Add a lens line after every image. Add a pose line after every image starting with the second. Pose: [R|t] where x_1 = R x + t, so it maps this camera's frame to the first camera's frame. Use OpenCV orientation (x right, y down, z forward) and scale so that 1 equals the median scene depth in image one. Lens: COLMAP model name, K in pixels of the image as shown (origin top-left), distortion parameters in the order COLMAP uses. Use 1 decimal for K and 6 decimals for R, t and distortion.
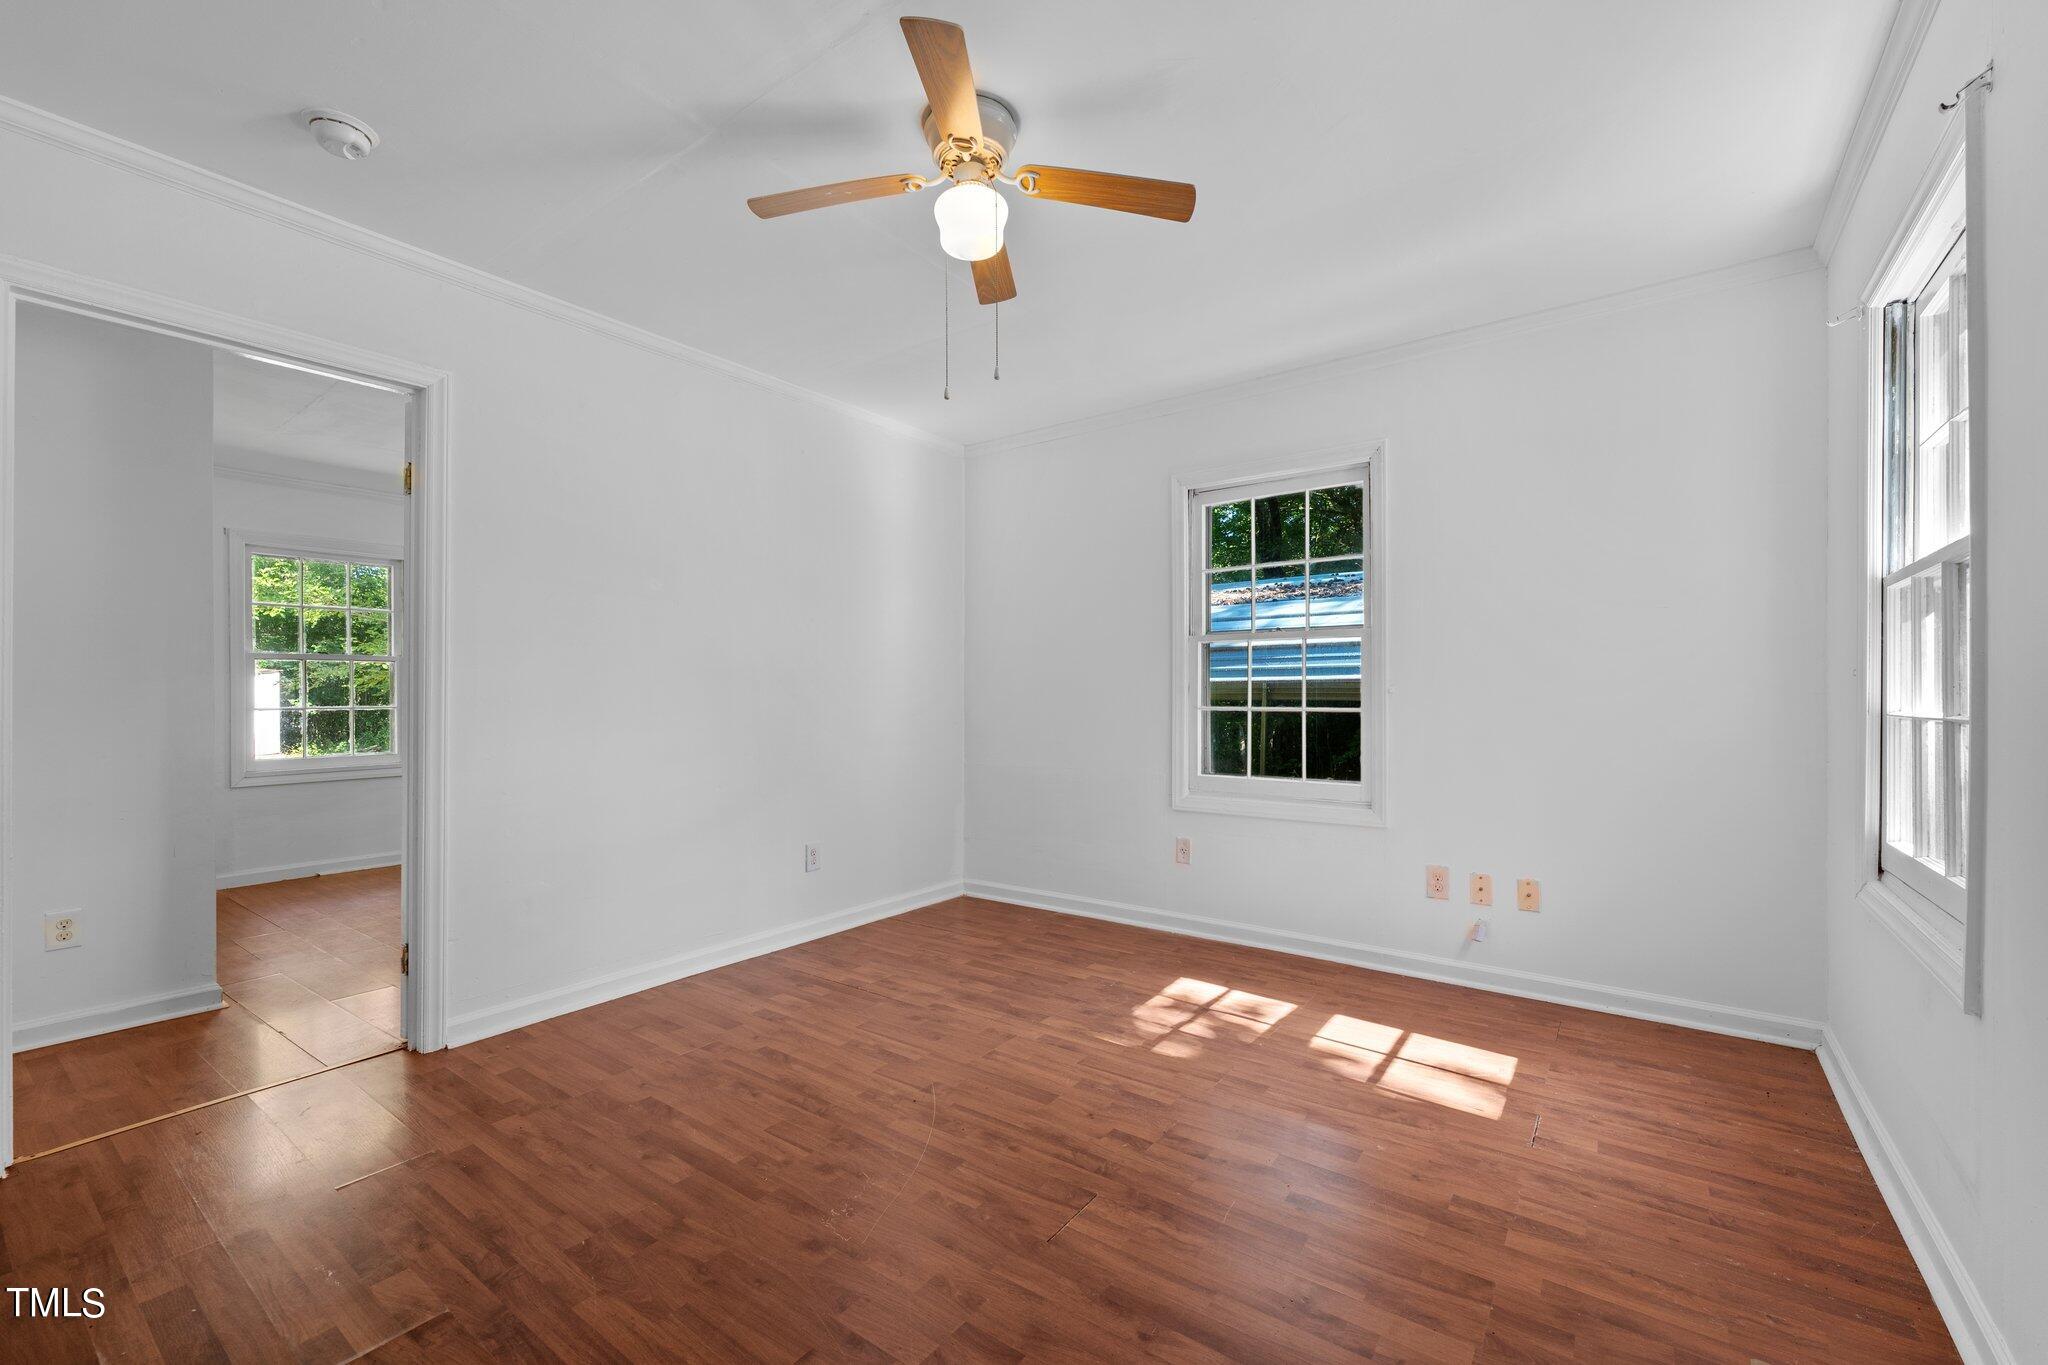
lens RADIAL K [[838.3, 0, 1017.9], [0, 838.3, 690.4], [0, 0, 1]] dist [0.000711, -0.000196]
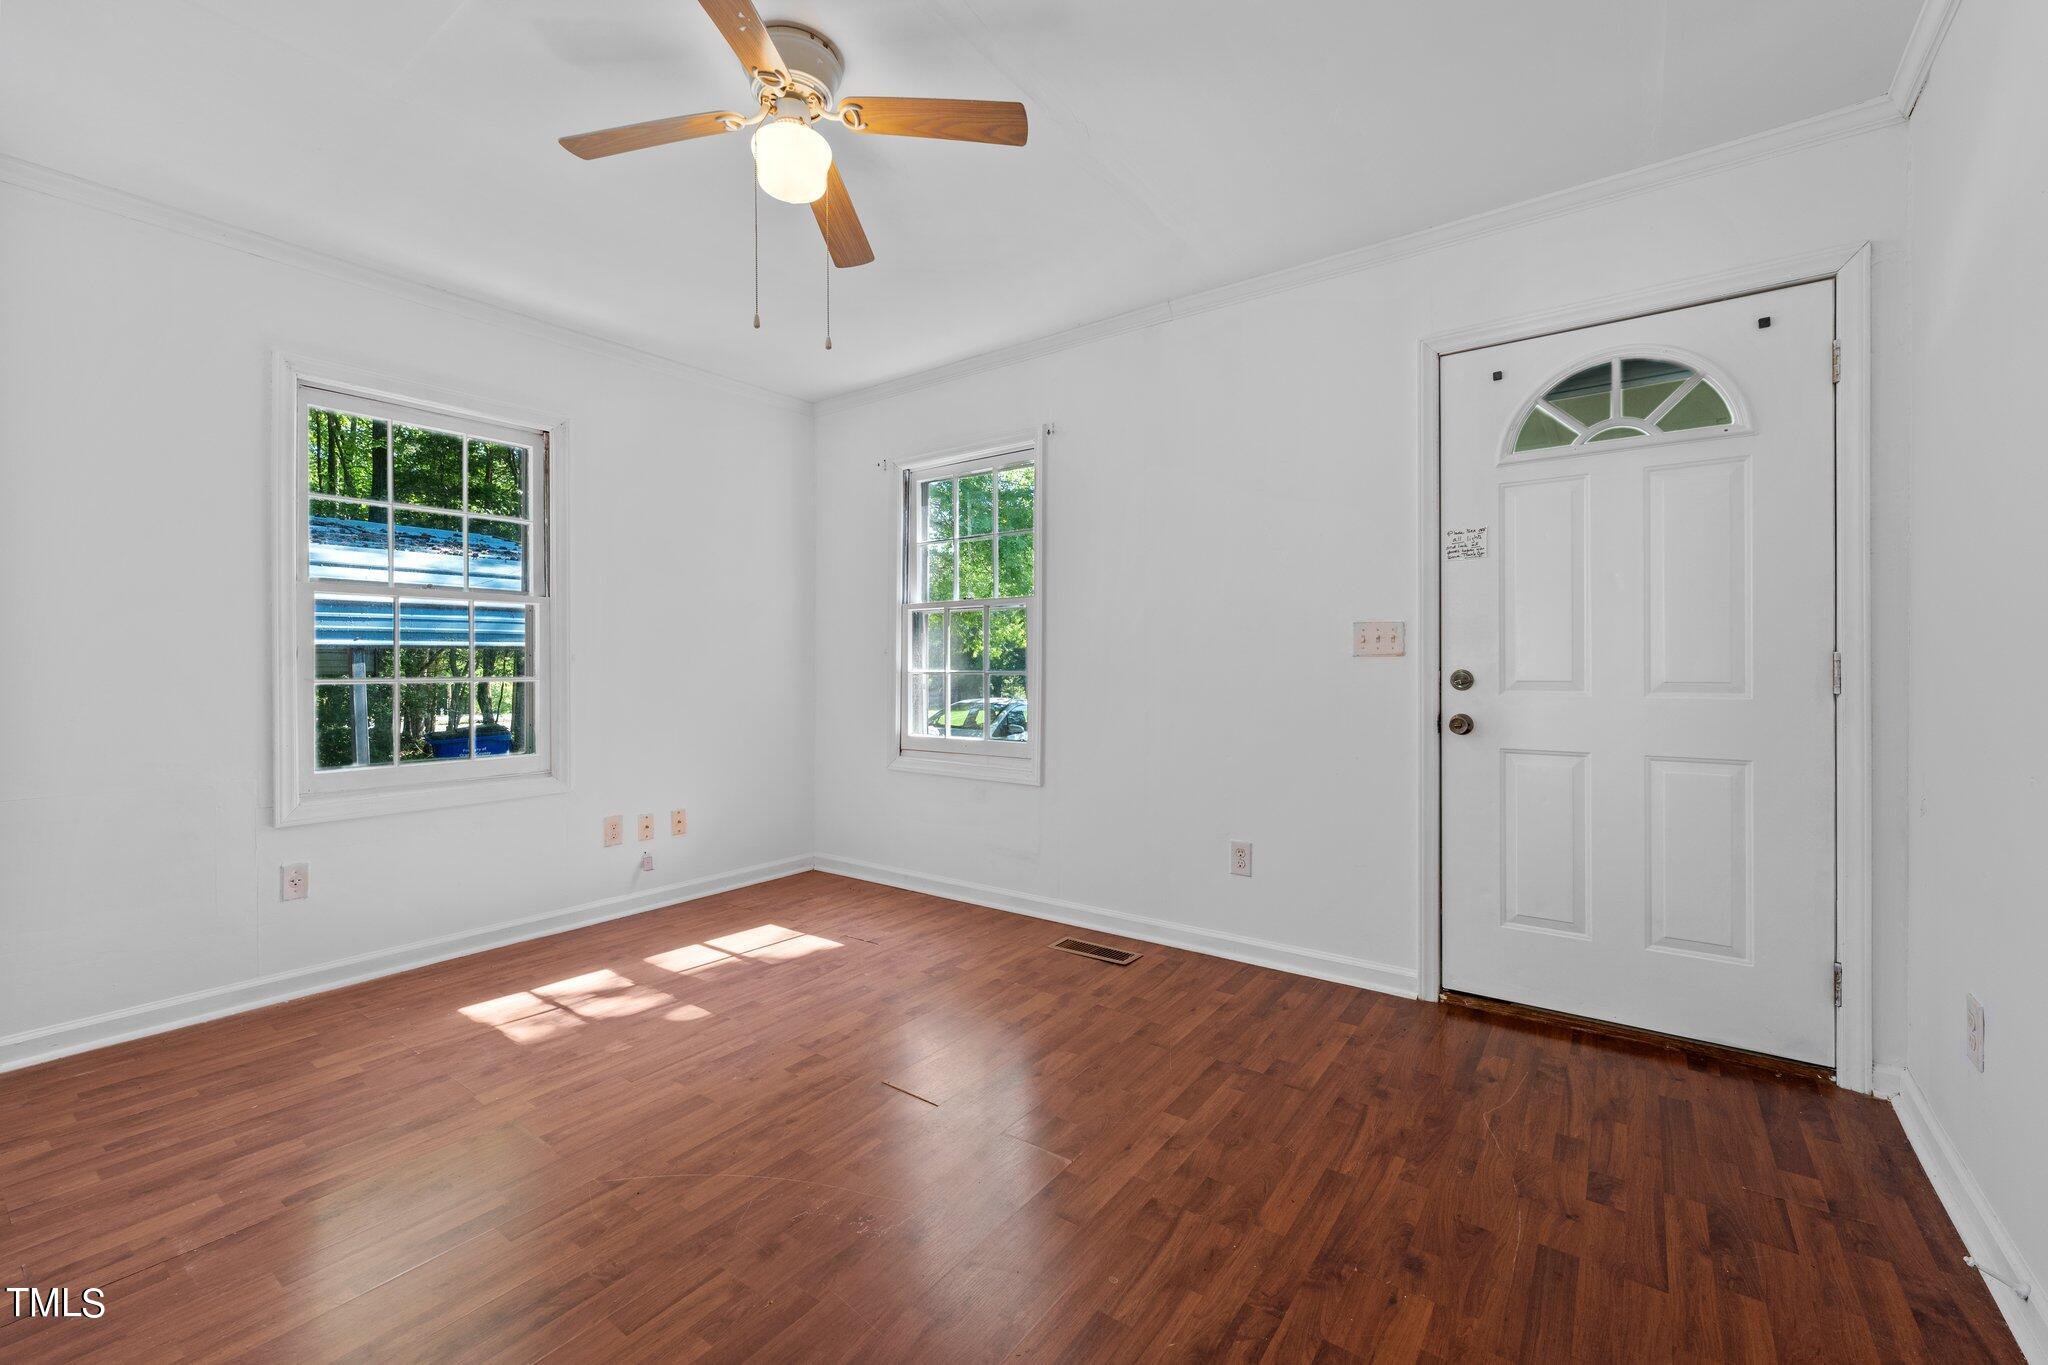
lens RADIAL K [[847.4, 0, 1013.7], [0, 847.4, 663.9], [0, 0, 1]] dist [0.000913, -0.000568]
pose [[0.004217, 0.000297, 0.999991, -0.811218], [-0.001150, 0.999999, -0.000293, 0.007830], [-0.999990, -0.001148, 0.004218, 0.596607]]
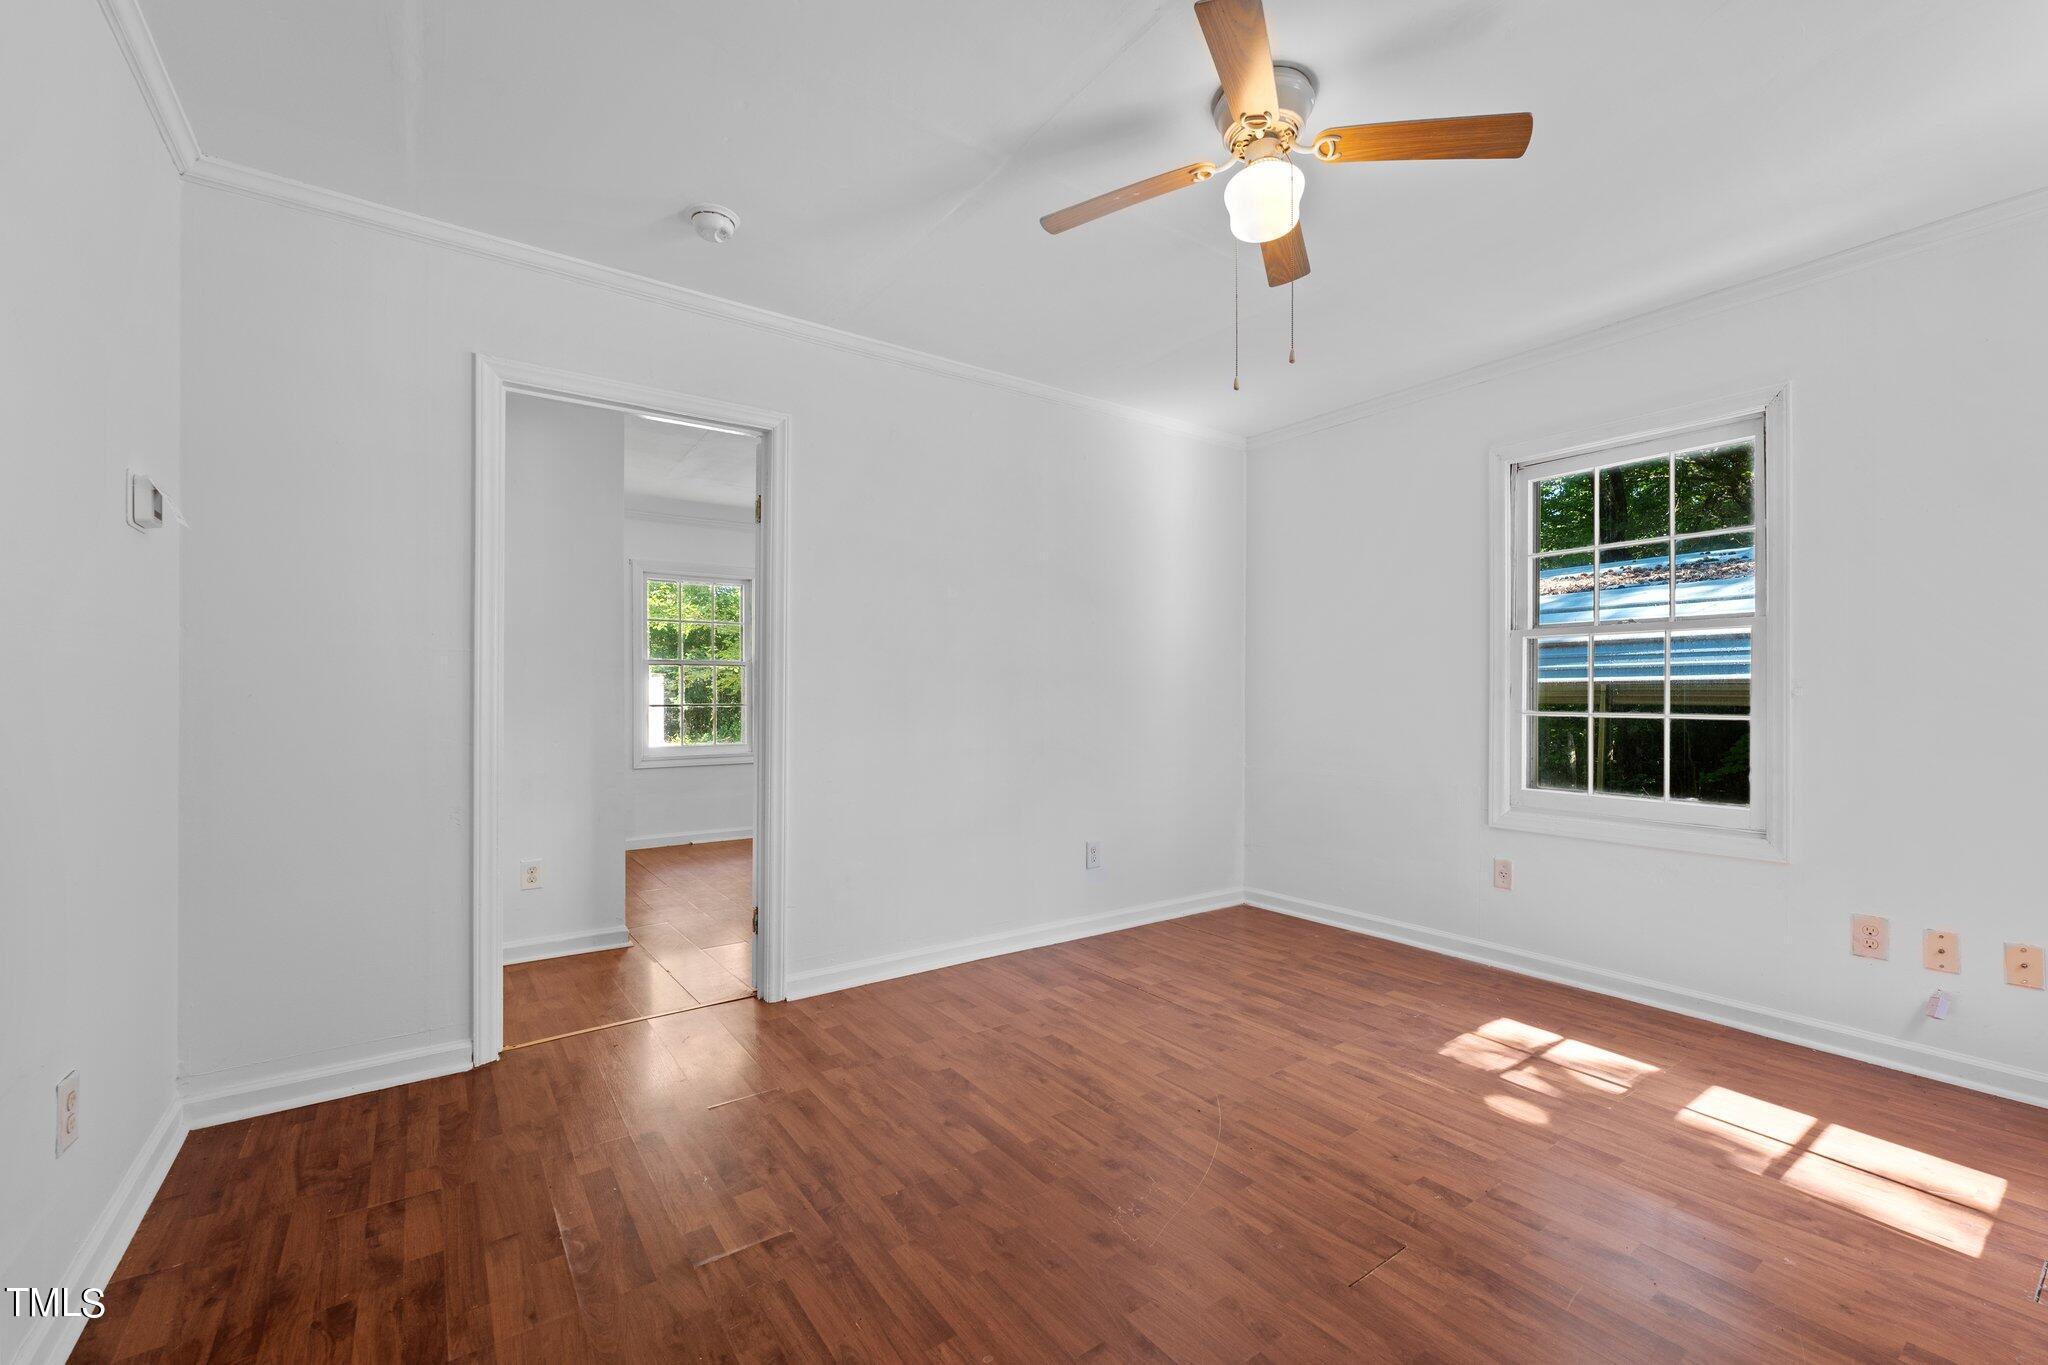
lens RADIAL K [[838.0, 0, 1022.4], [0, 838.0, 693.2], [0, 0, 1]] dist [0.000247, -0.000157]
pose [[0.950303, 0.003183, -0.311310, -0.014503], [-0.002628, 0.999994, 0.002201, 0.000069], [0.311315, -0.001274, 0.950306, 0.005281]]
